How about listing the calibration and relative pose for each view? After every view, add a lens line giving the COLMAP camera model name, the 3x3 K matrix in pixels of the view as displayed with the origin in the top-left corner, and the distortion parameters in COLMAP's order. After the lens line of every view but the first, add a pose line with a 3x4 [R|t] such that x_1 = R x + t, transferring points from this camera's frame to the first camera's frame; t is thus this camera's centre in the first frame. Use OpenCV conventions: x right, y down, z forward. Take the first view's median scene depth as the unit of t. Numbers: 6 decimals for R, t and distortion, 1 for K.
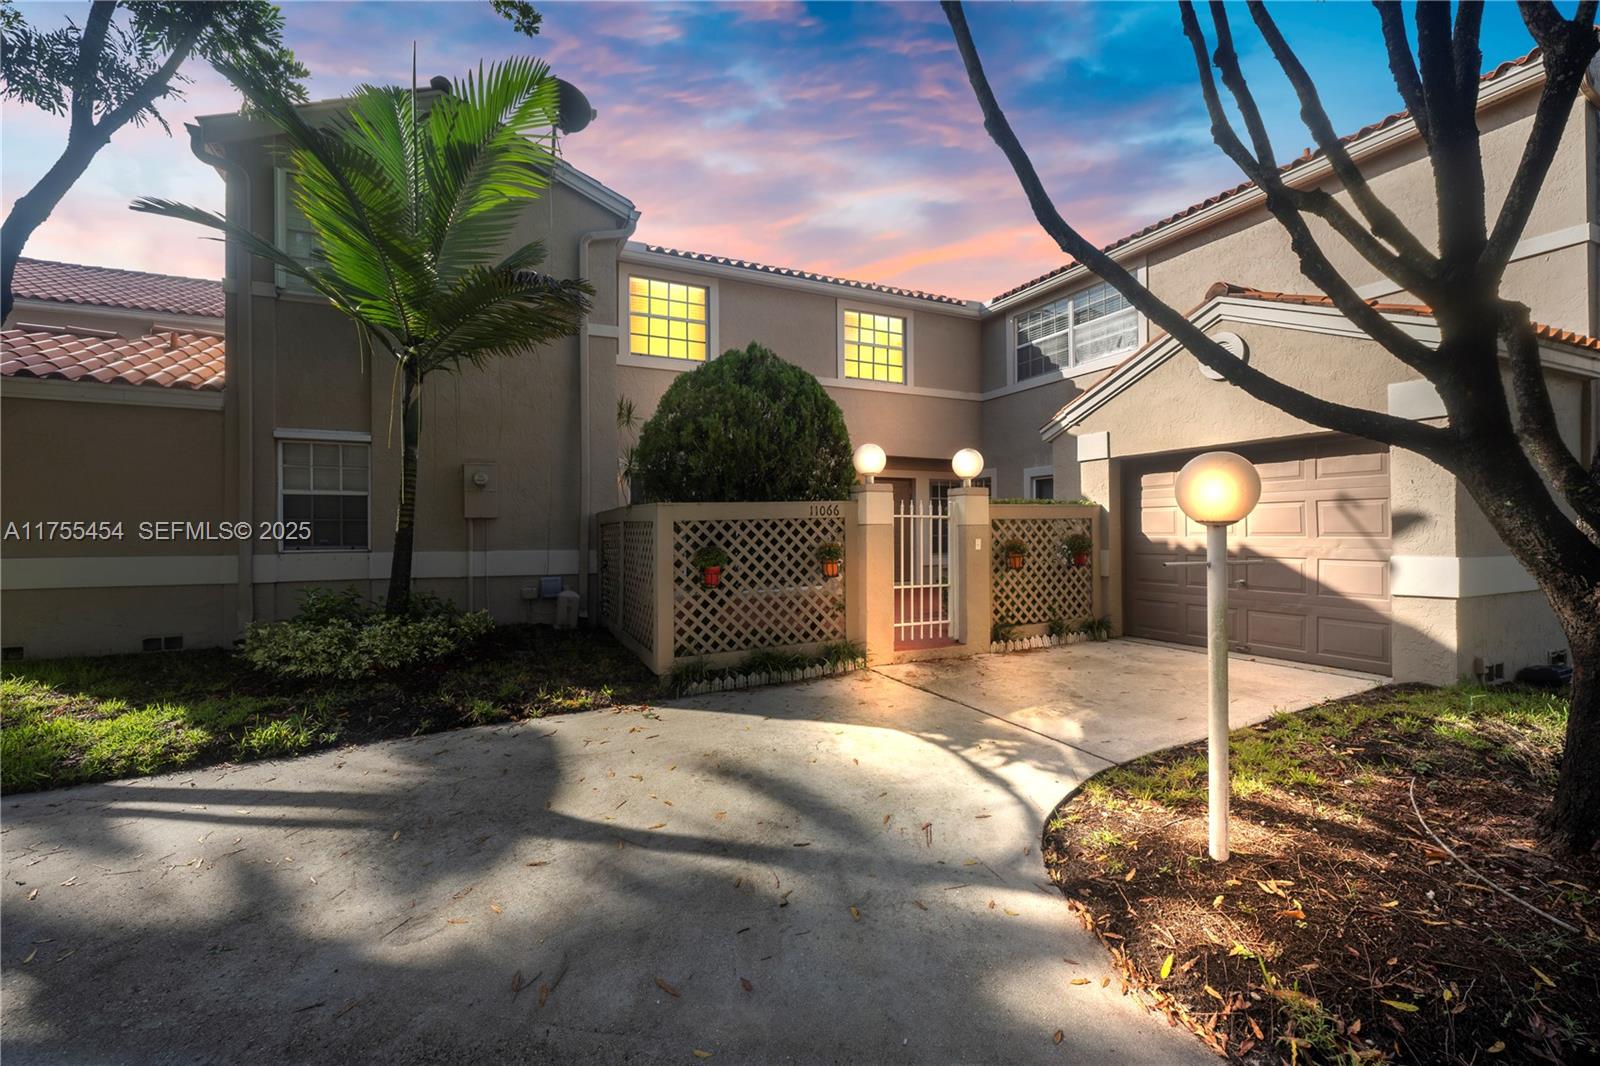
lens RADIAL K [[683.9, 0, 797.0], [0, 683.9, 529.4], [0, 0, 1]] dist [-0.002696, 0.000822]
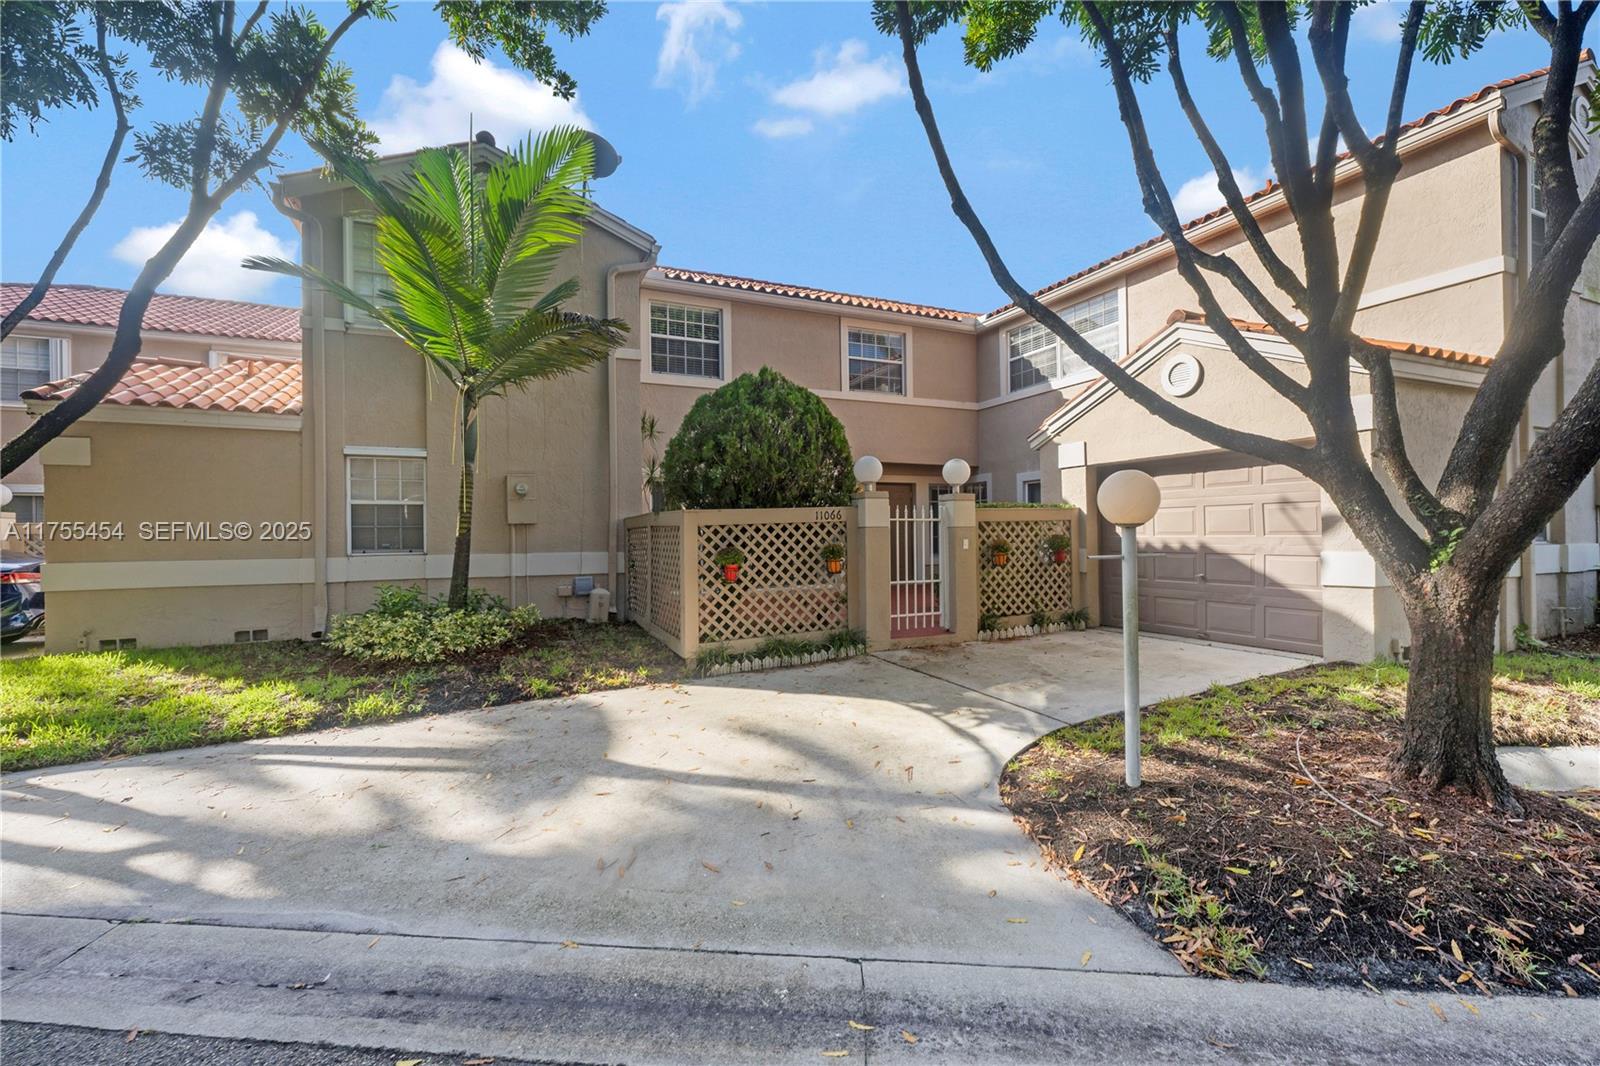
lens RADIAL K [[683.9, 0, 797.0], [0, 683.9, 529.4], [0, 0, 1]] dist [-0.002696, 0.000822]
pose [[0.999901, -0.007075, -0.012130, 0.001696], [0.007034, 0.999969, -0.003426, -0.000594], [0.012153, 0.003340, 0.999921, -0.154798]]
